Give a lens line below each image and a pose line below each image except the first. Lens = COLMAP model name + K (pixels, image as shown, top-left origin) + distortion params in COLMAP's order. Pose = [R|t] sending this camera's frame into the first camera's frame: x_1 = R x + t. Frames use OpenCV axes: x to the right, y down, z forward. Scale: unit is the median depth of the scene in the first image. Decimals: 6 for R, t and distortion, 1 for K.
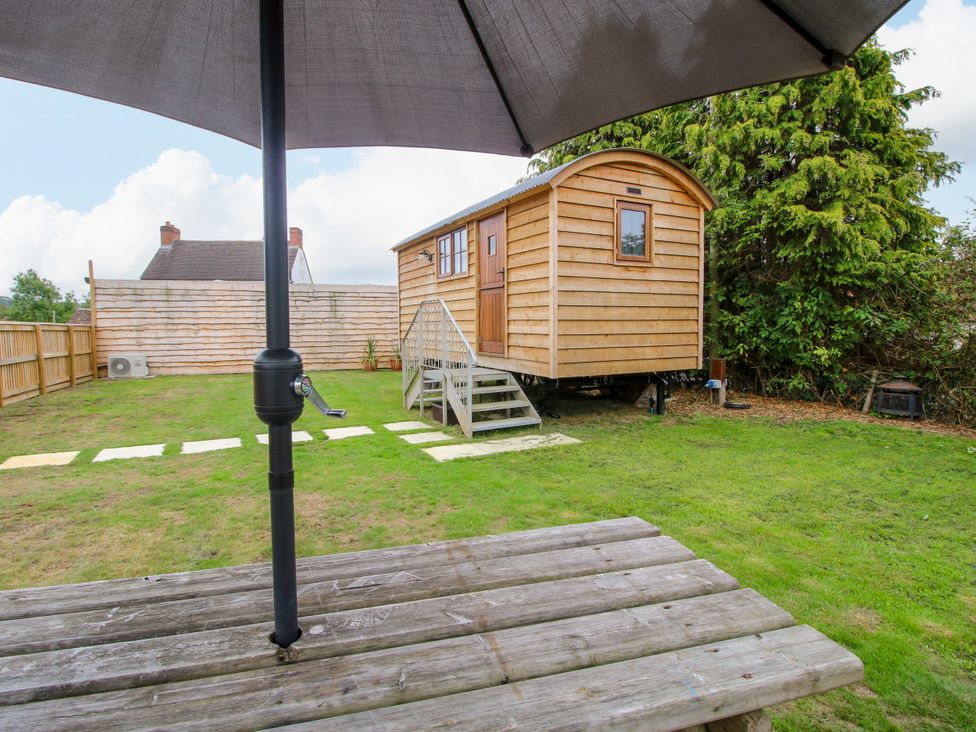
lens RADIAL K [[572.8, 0, 477.7], [0, 572.8, 367.5], [0, 0, 1]] dist [-0.004252, -0.002782]
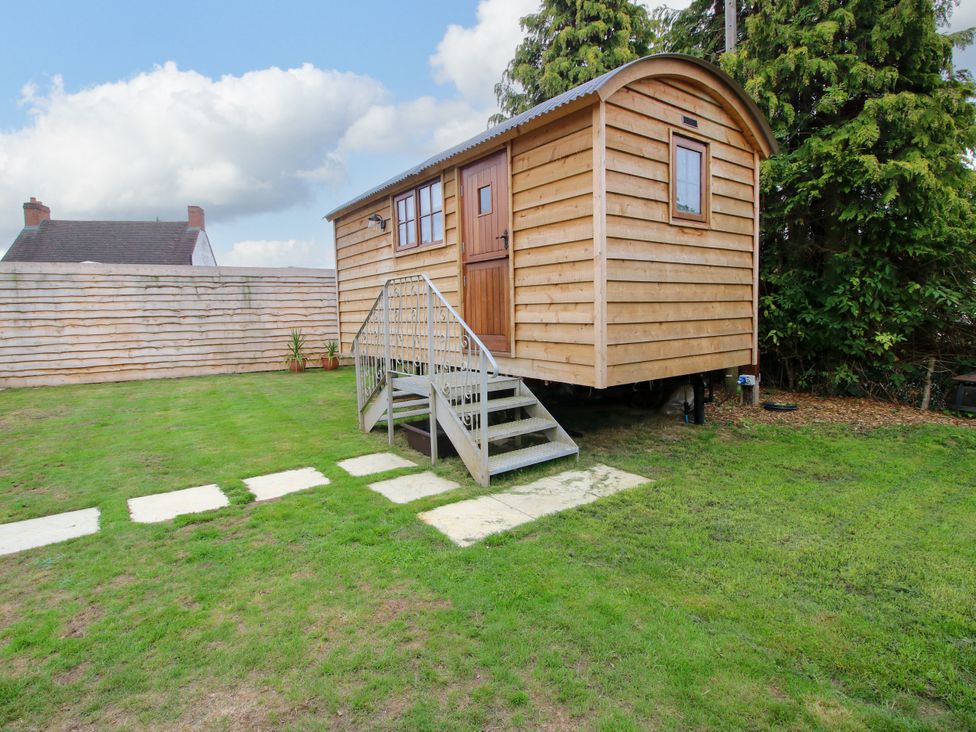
lens RADIAL K [[552.2, 0, 488.0], [0, 552.2, 366.0], [0, 0, 1]] dist [0.003245, -0.018904]
pose [[0.985363, -0.032672, 0.167311, -0.092076], [0.029462, 0.999332, 0.021628, -0.021672], [-0.167906, -0.016382, 0.985667, 0.316599]]
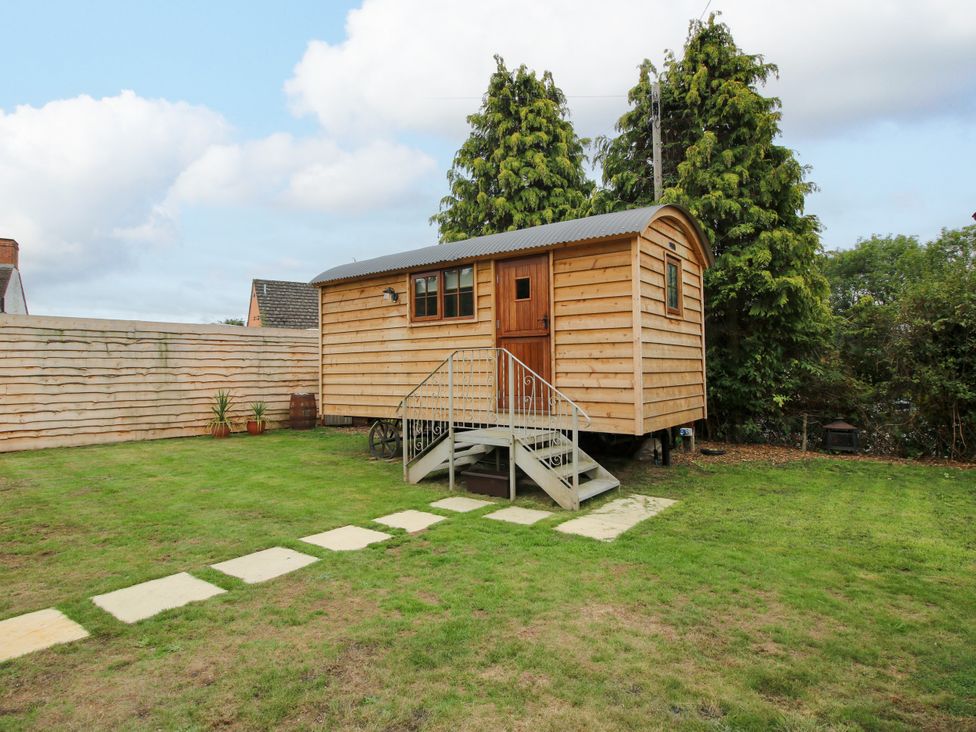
lens RADIAL K [[619.6, 0, 507.8], [0, 619.6, 352.2], [0, 0, 1]] dist [-0.002320, -0.003219]
pose [[0.880100, 0.010924, 0.474663, -0.452448], [0.039287, 0.994631, -0.095735, -0.023085], [-0.473160, 0.102904, 0.874946, 0.172284]]
